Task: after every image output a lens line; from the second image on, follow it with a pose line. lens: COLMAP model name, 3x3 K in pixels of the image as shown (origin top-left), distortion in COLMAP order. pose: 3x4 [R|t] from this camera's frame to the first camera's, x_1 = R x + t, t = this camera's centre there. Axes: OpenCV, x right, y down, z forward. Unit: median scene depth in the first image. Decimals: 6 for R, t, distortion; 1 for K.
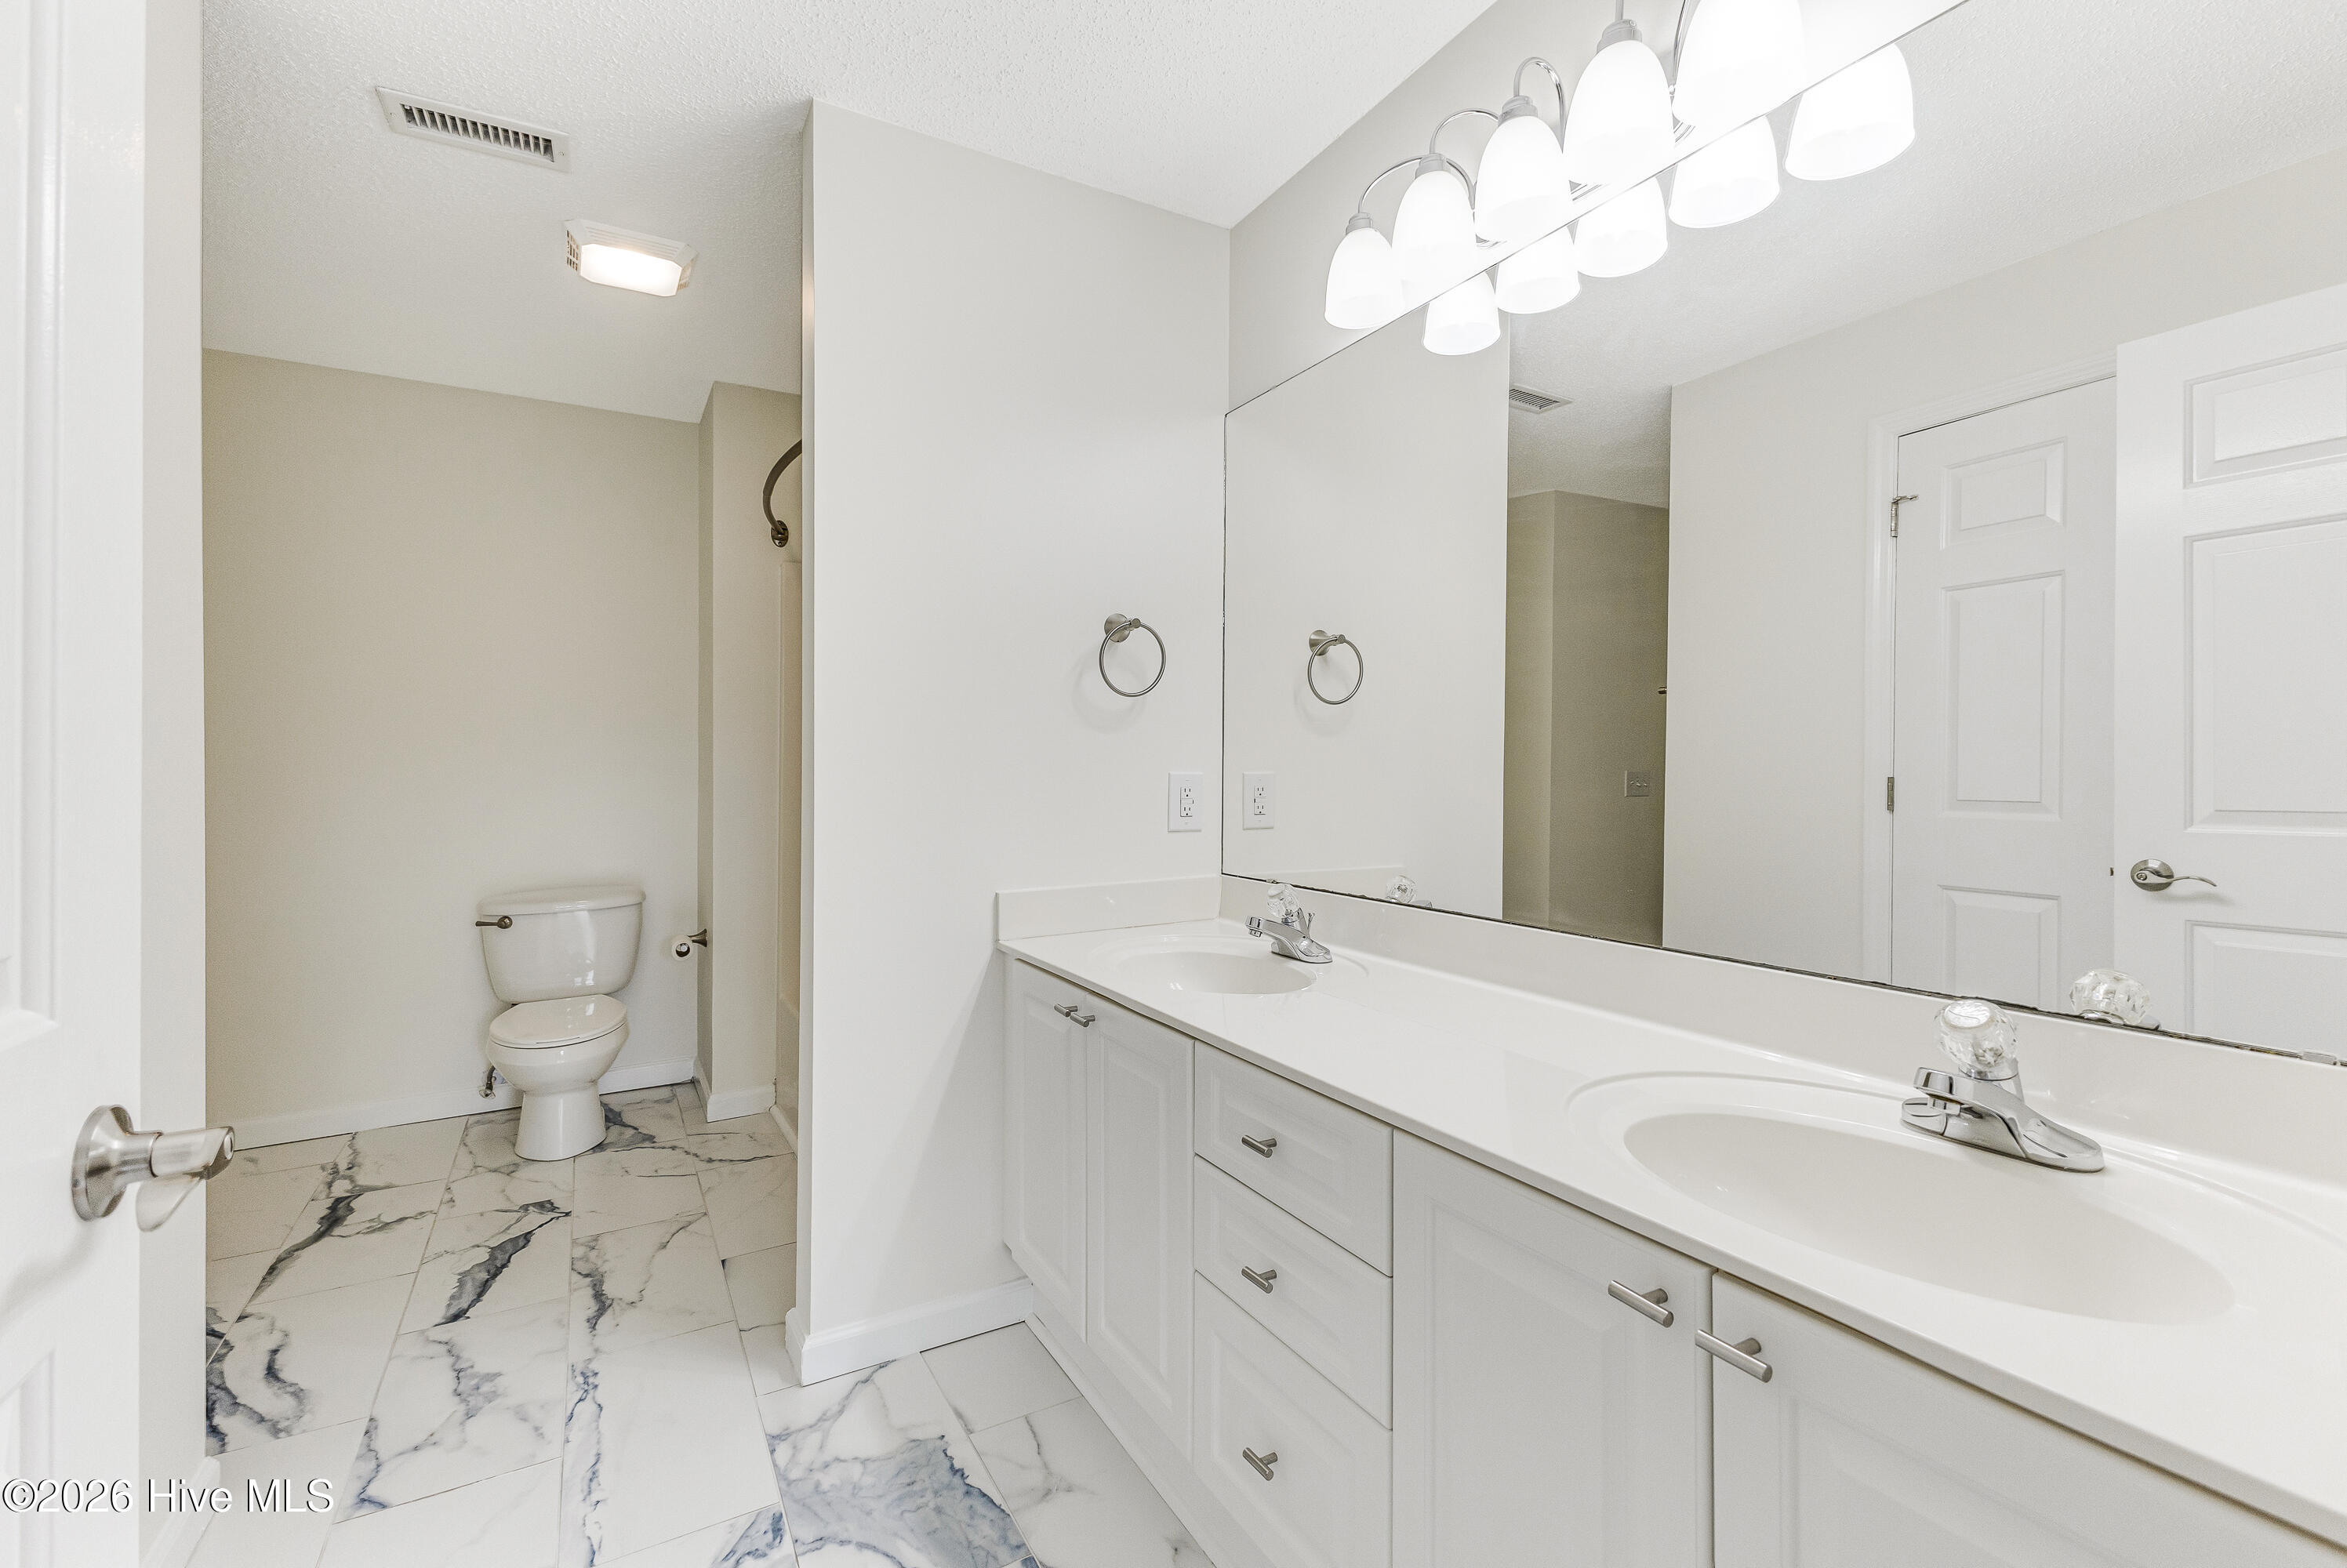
lens RADIAL K [[1004.8, 0, 1173.5], [0, 1004.8, 784.0], [0, 0, 1]] dist [0.004834, 0.000050]
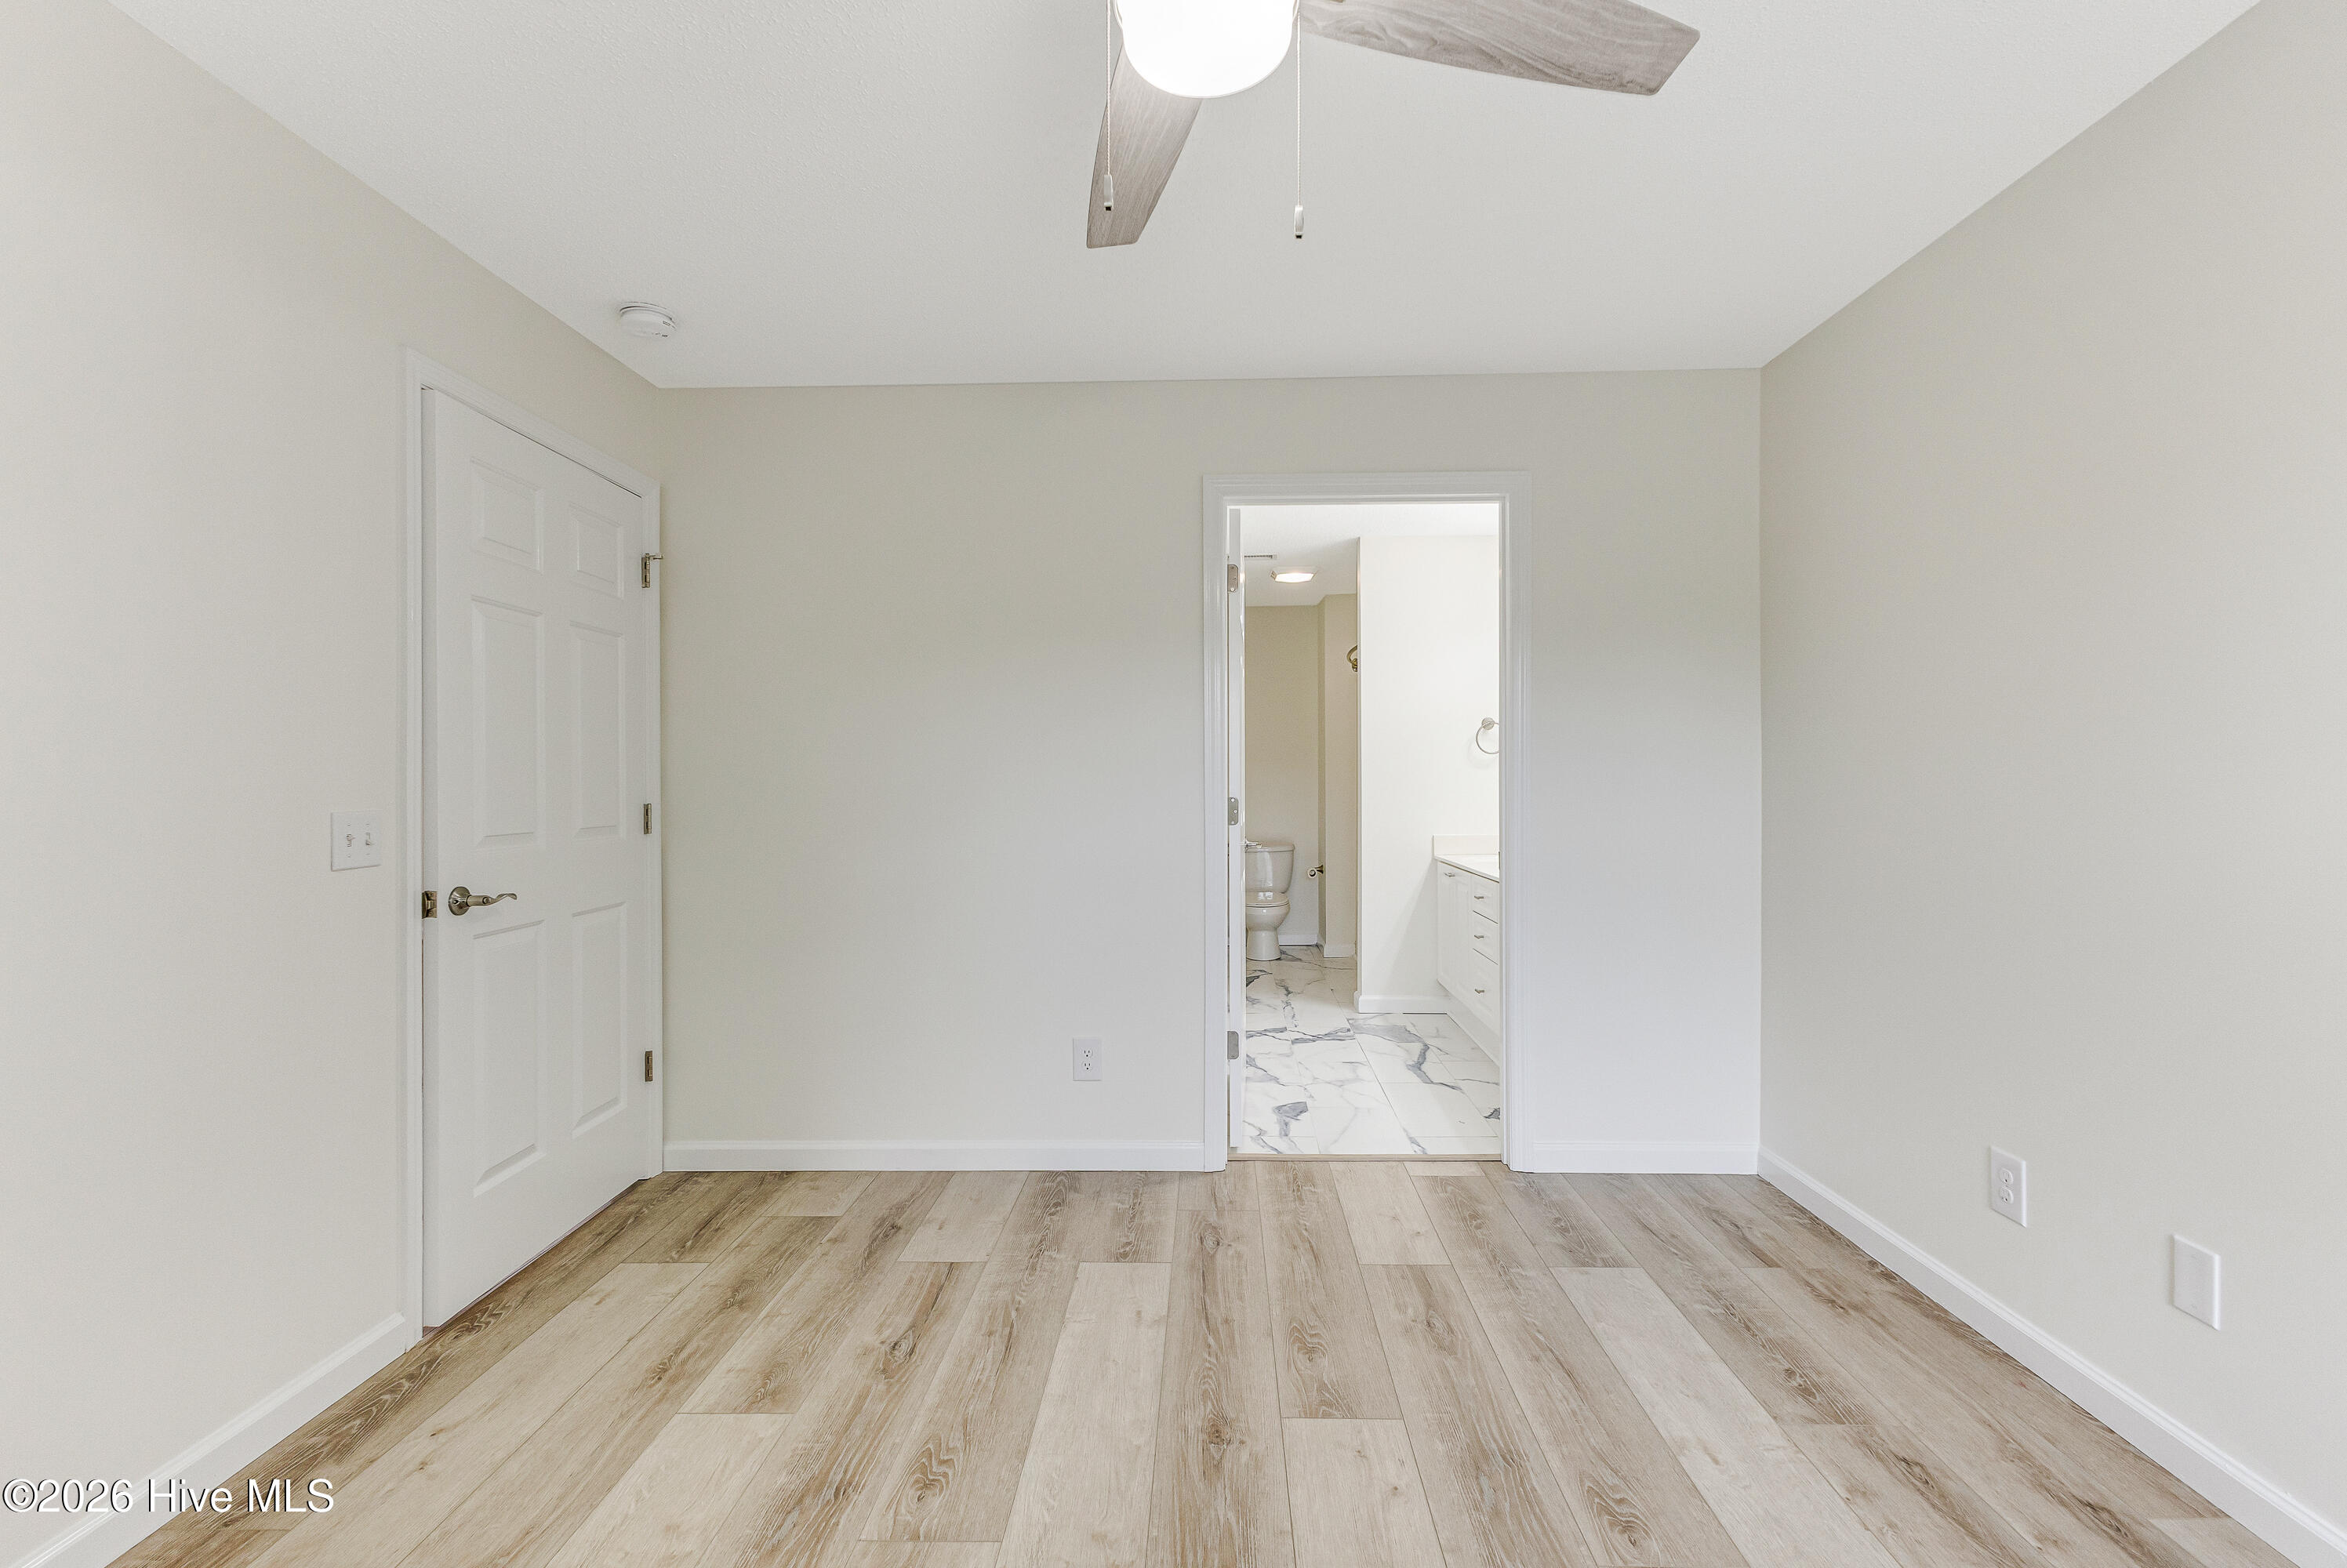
lens RADIAL K [[1019.7, 0, 1186.7], [0, 1019.7, 783.4], [0, 0, 1]] dist [0.003672, -0.000116]
pose [[0.847154, -0.003821, -0.531333, 0.384421], [0.000823, 0.999982, -0.005879, -0.002349], [0.531347, 0.004543, 0.847142, -0.863985]]
